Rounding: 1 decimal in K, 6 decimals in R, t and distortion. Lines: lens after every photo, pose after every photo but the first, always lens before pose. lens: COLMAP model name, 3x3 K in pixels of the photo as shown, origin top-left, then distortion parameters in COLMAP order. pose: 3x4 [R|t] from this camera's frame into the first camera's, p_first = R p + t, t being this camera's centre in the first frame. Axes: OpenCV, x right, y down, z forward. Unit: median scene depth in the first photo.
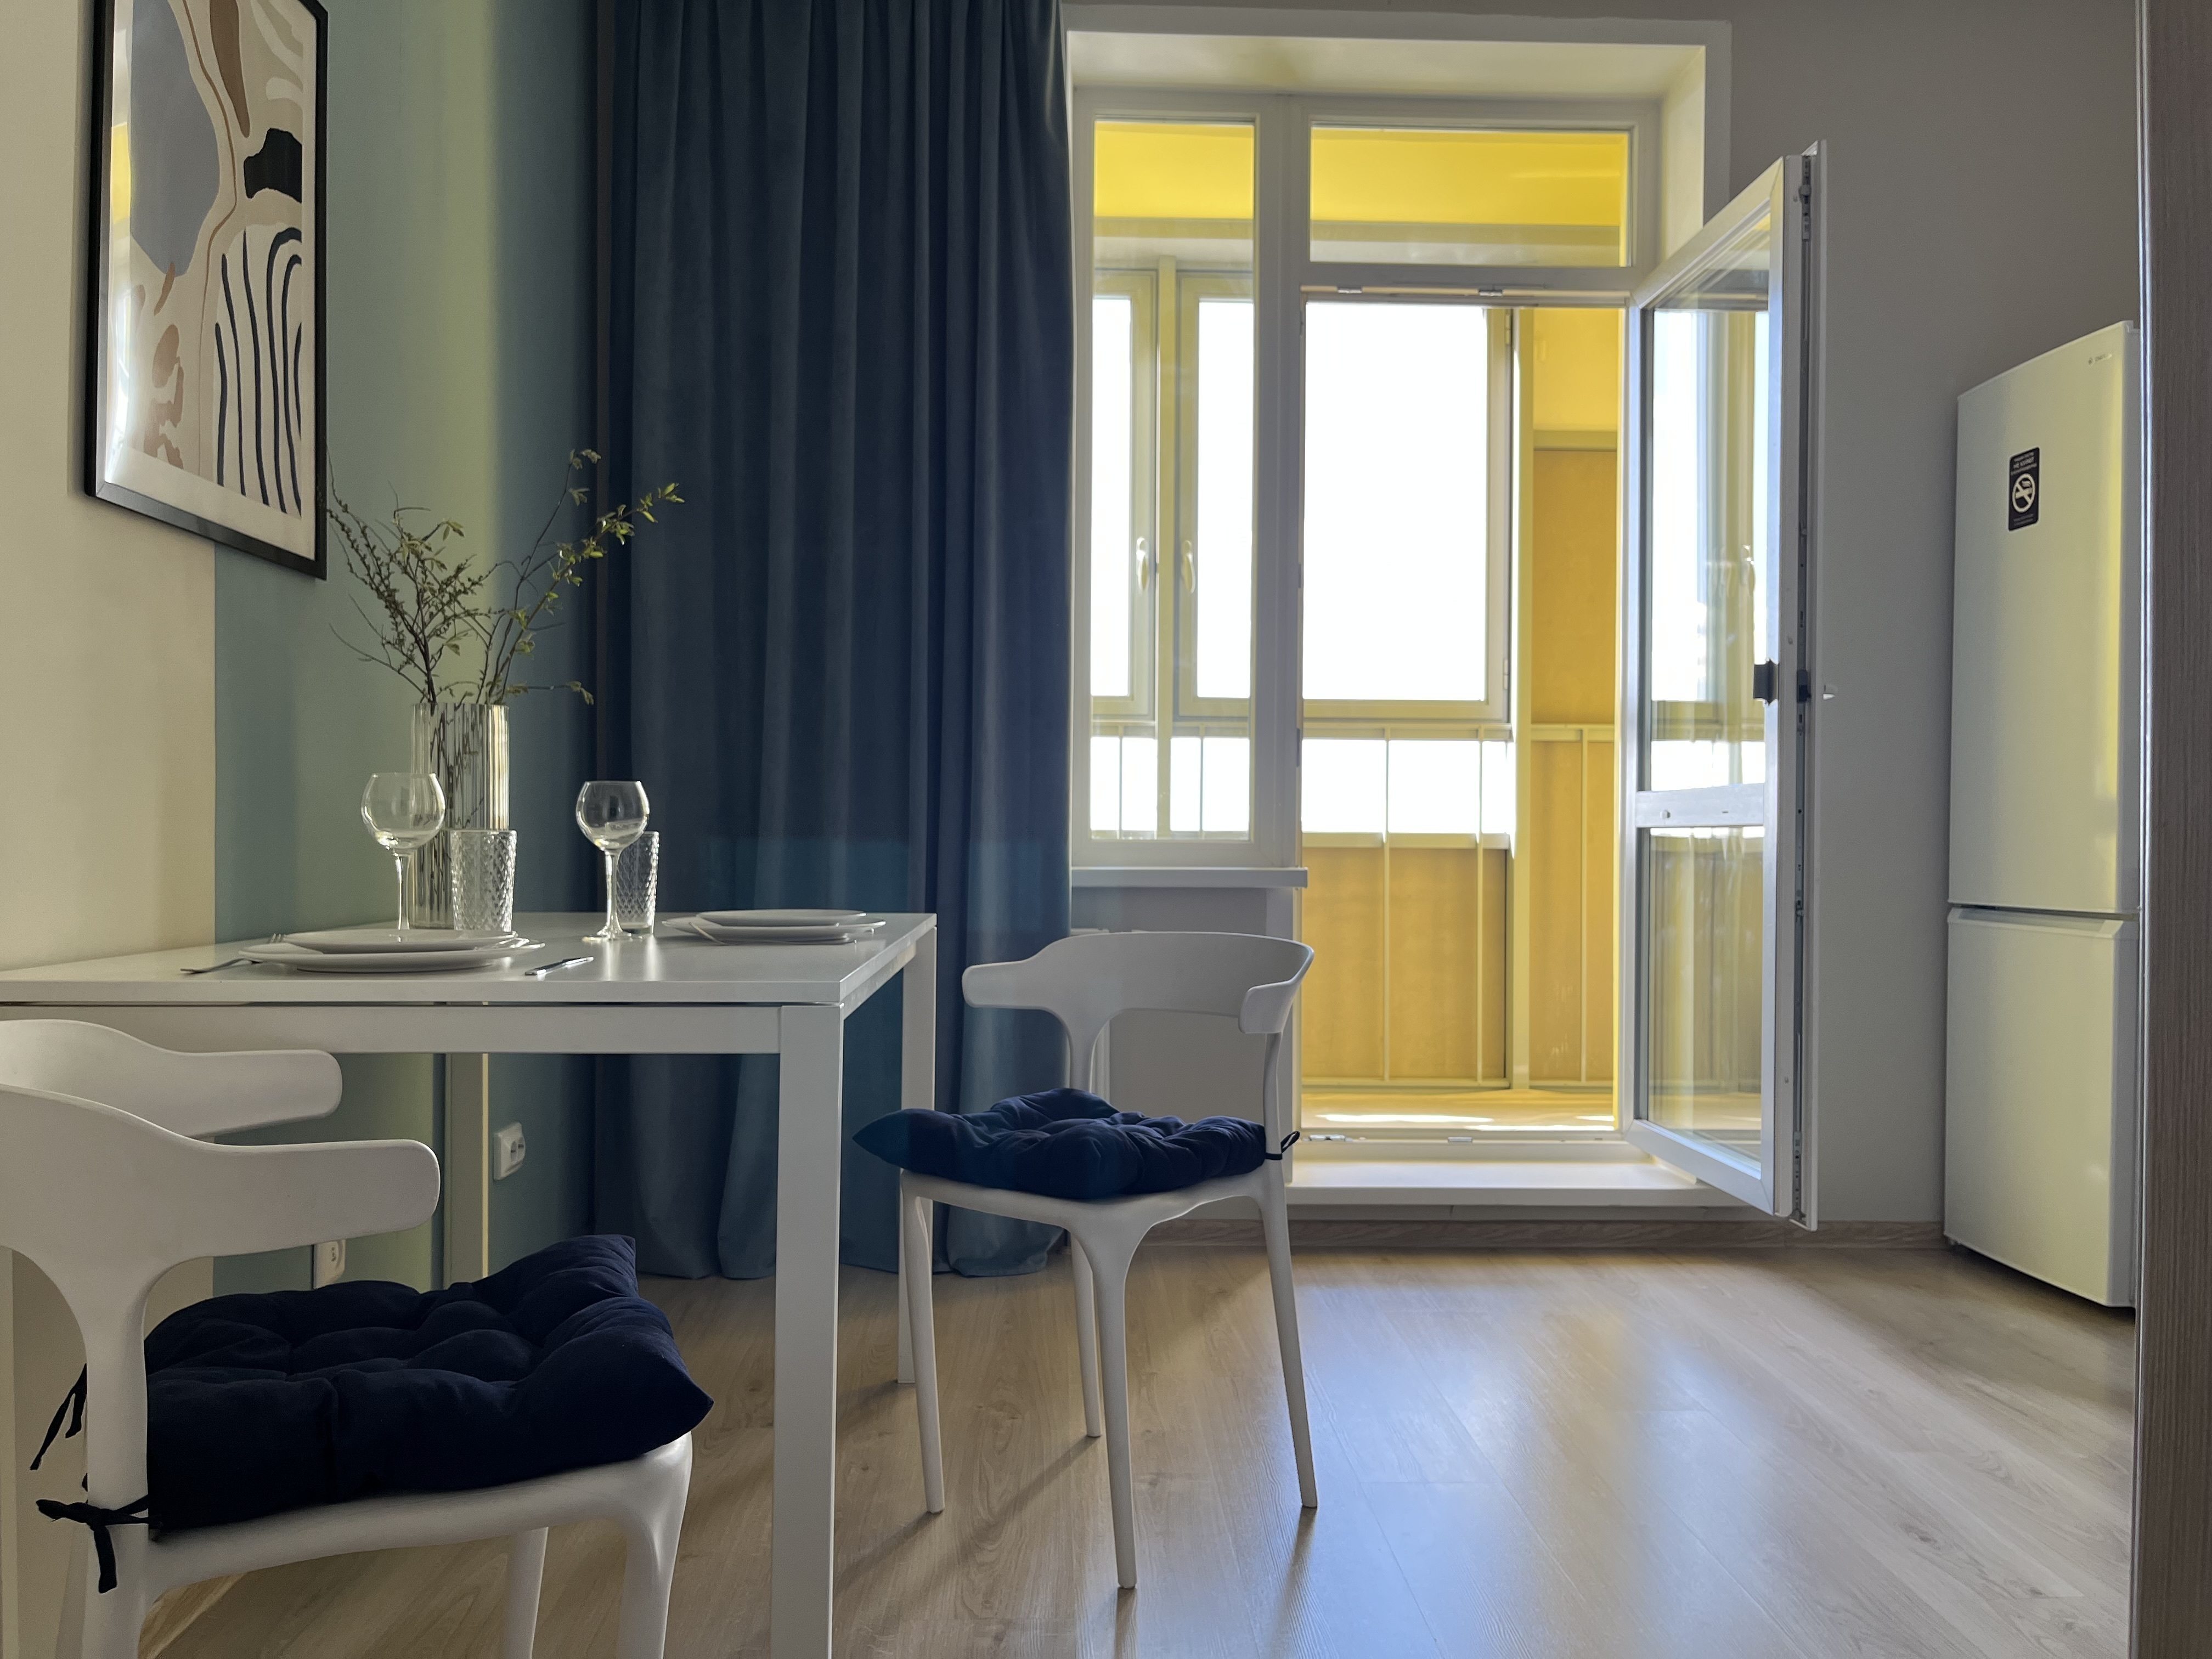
lens RADIAL K [[1703.6, 0, 1106.0], [0, 1703.6, 829.5], [0, 0, 1]] dist [0.027541, 0.001149]
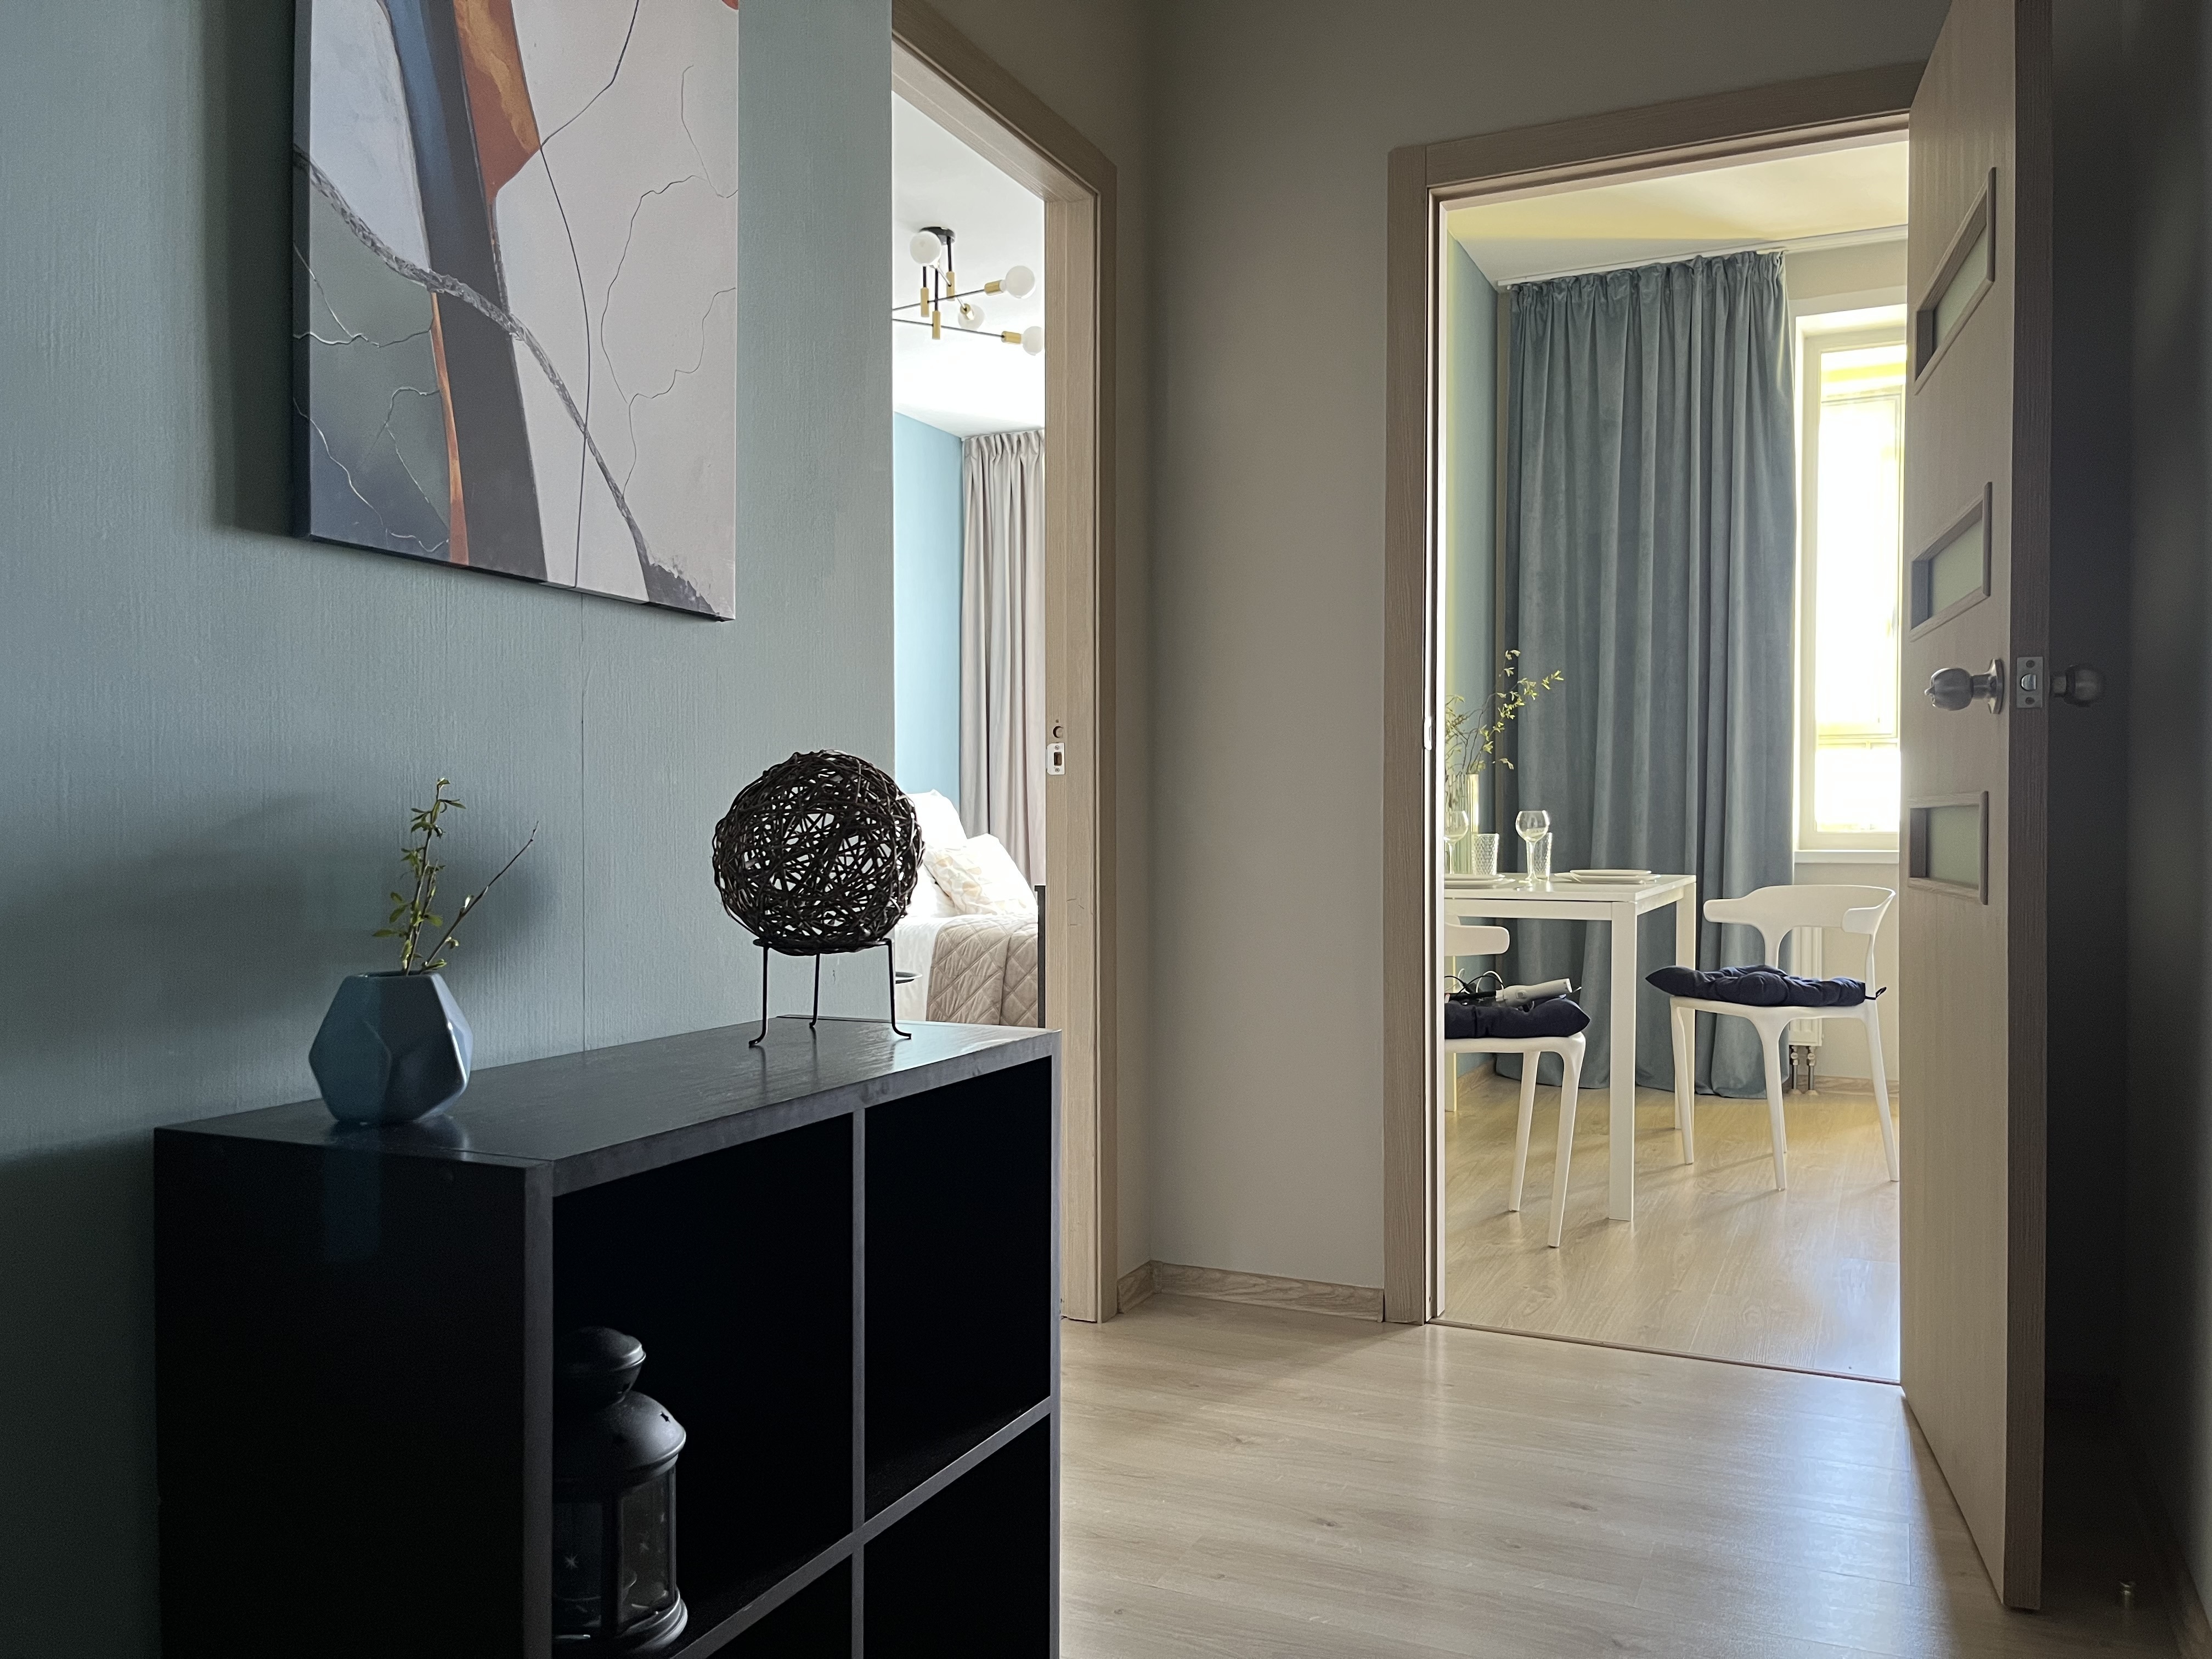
lens RADIAL K [[1703.6, 0, 1106.0], [0, 1703.6, 829.5], [0, 0, 1]] dist [0.027541, 0.001149]
pose [[0.892098, -0.001212, -0.451841, 0.182371], [0.006953, 0.999915, 0.011047, -0.027134], [0.451789, -0.012997, 0.892030, -1.024698]]
